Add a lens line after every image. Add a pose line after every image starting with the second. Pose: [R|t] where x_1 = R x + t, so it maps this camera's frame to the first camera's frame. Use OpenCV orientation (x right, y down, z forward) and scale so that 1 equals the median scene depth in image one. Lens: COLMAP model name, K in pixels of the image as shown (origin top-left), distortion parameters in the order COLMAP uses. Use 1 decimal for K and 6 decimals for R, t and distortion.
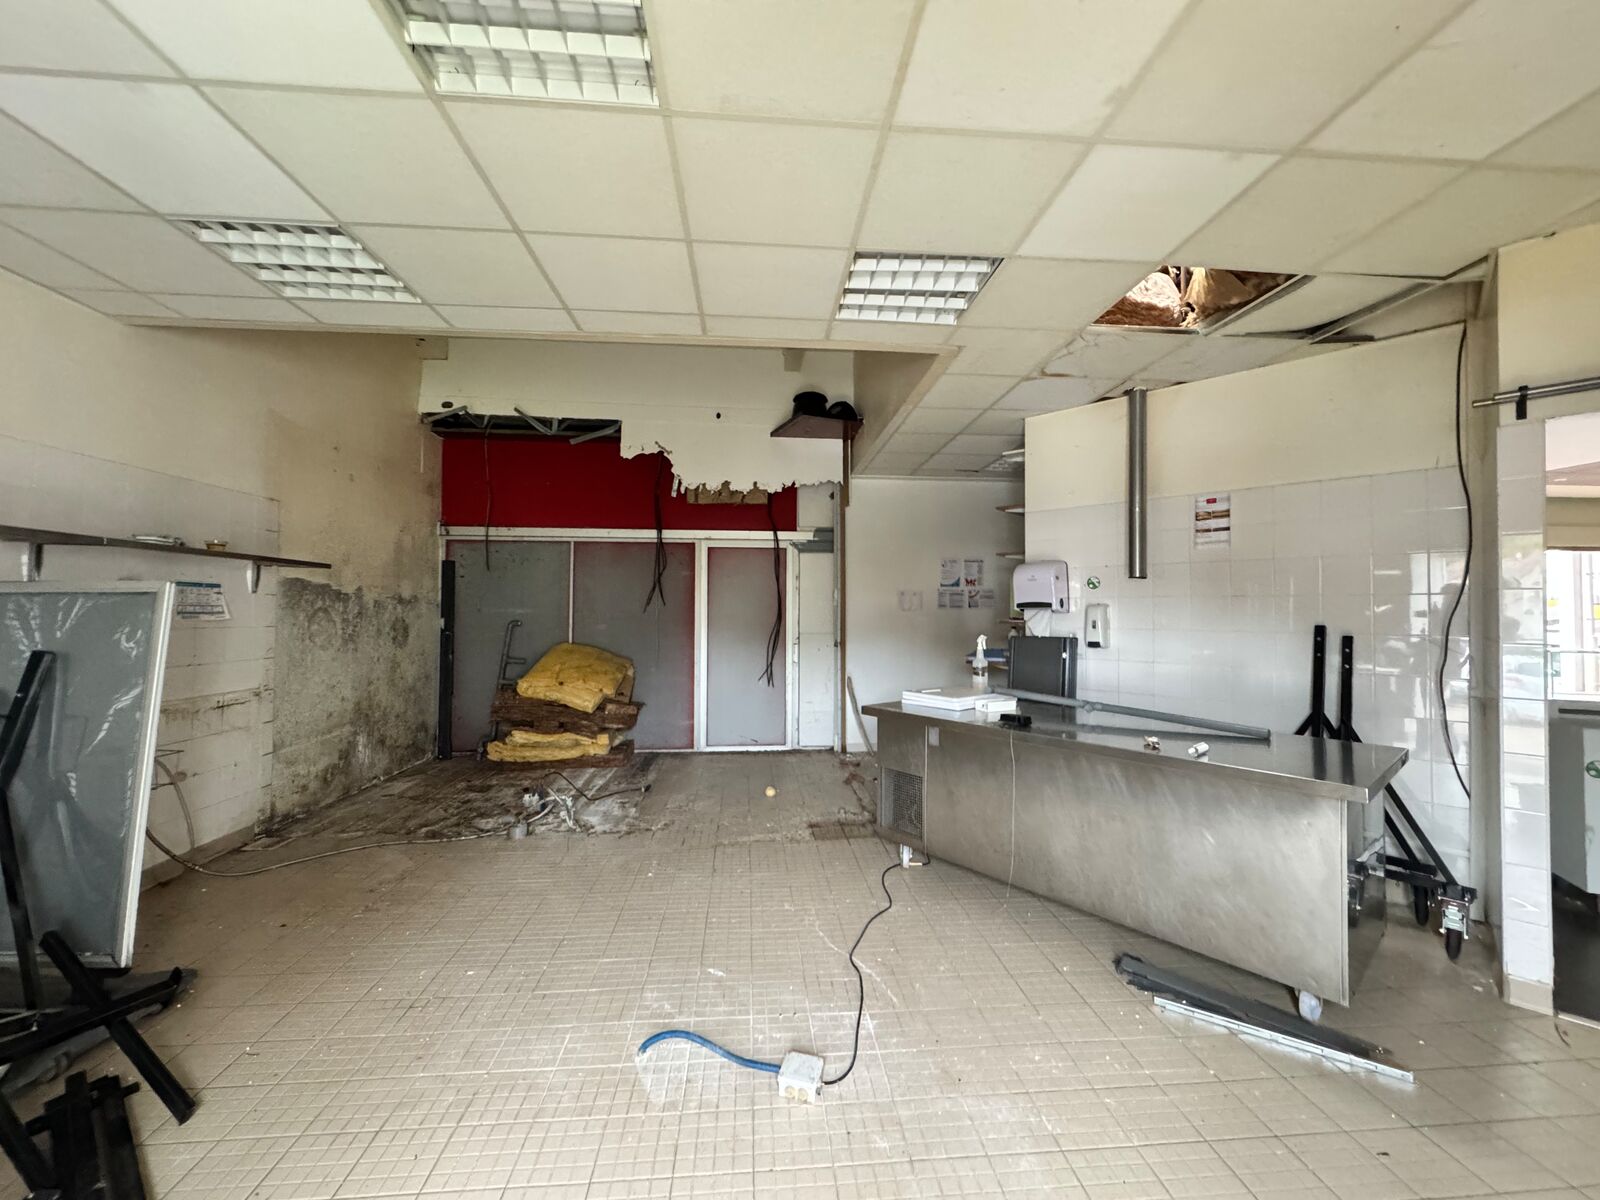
lens RADIAL K [[635.1, 0, 801.0], [0, 635.1, 601.0], [0, 0, 1]] dist [-0.005952, -0.000968]
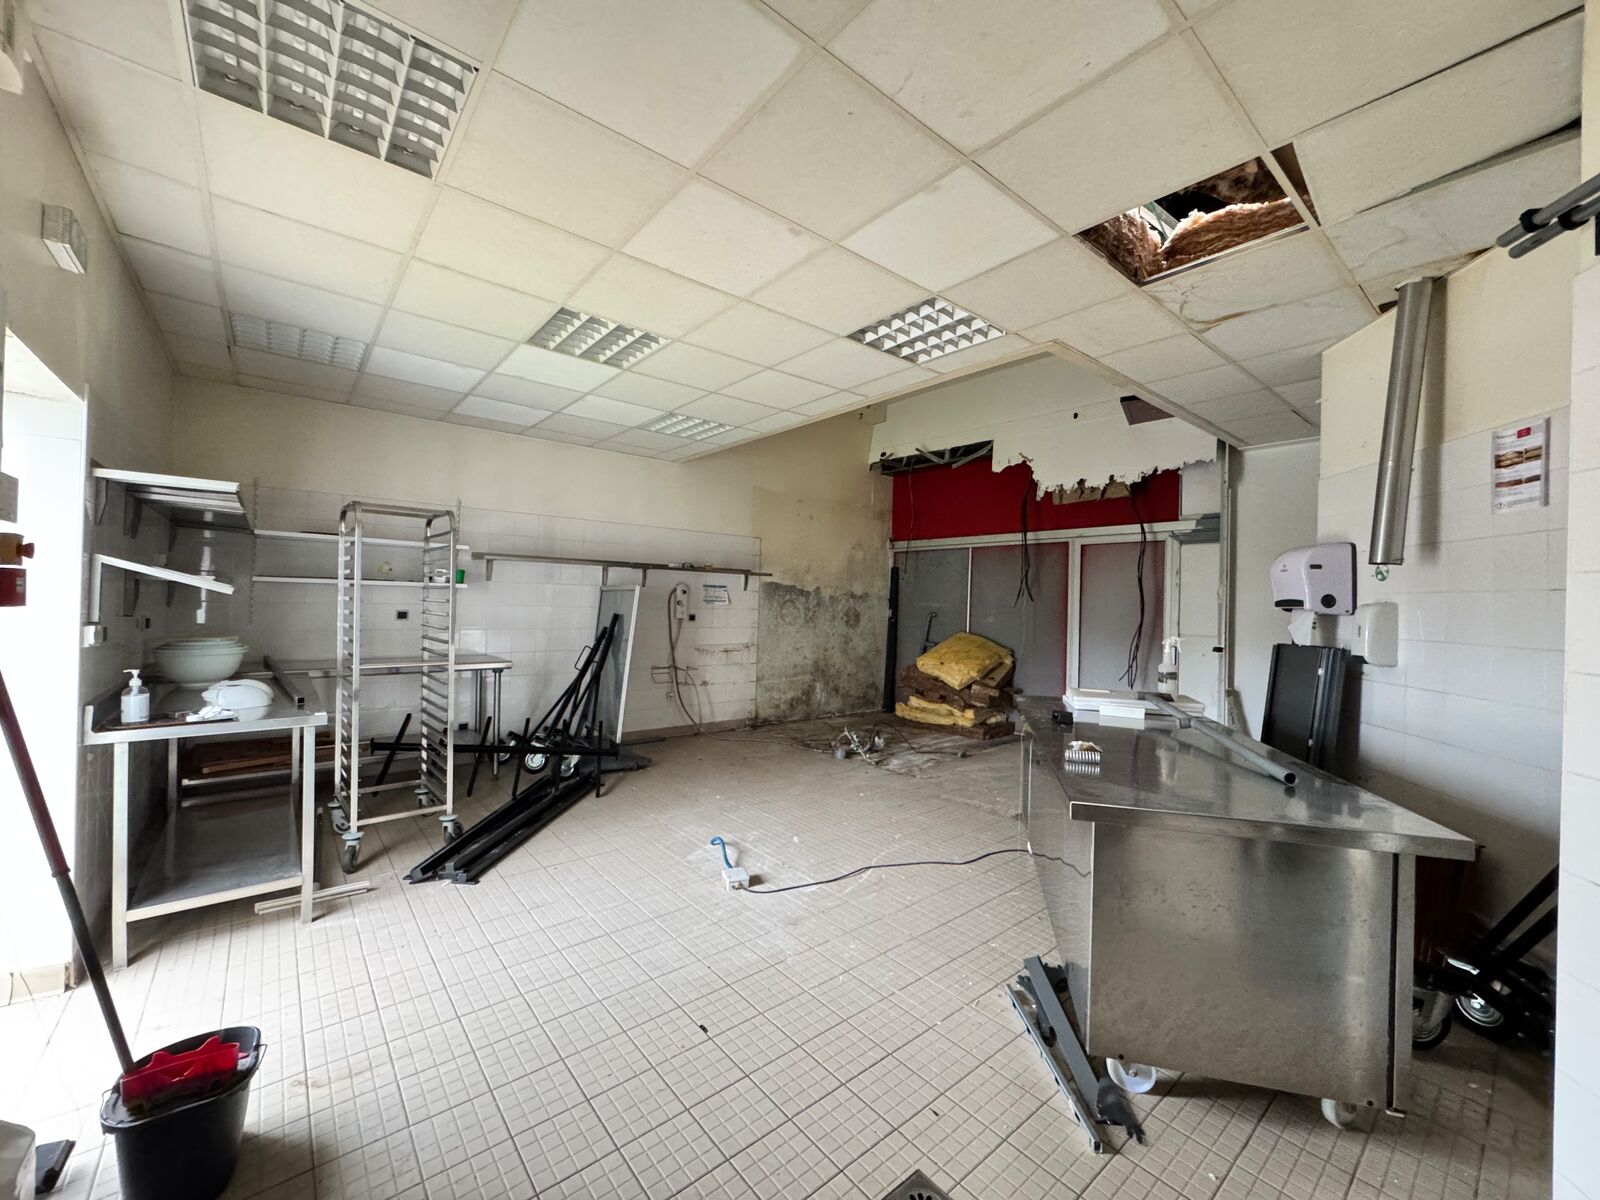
lens RADIAL K [[635.1, 0, 798.8], [0, 635.1, 601.3], [0, 0, 1]] dist [-0.005952, -0.000968]
pose [[0.574241, 0.010381, -0.818620, 0.500808], [-0.009719, 0.999936, 0.005862, 0.004054], [0.818628, 0.004590, 0.574305, 0.060030]]
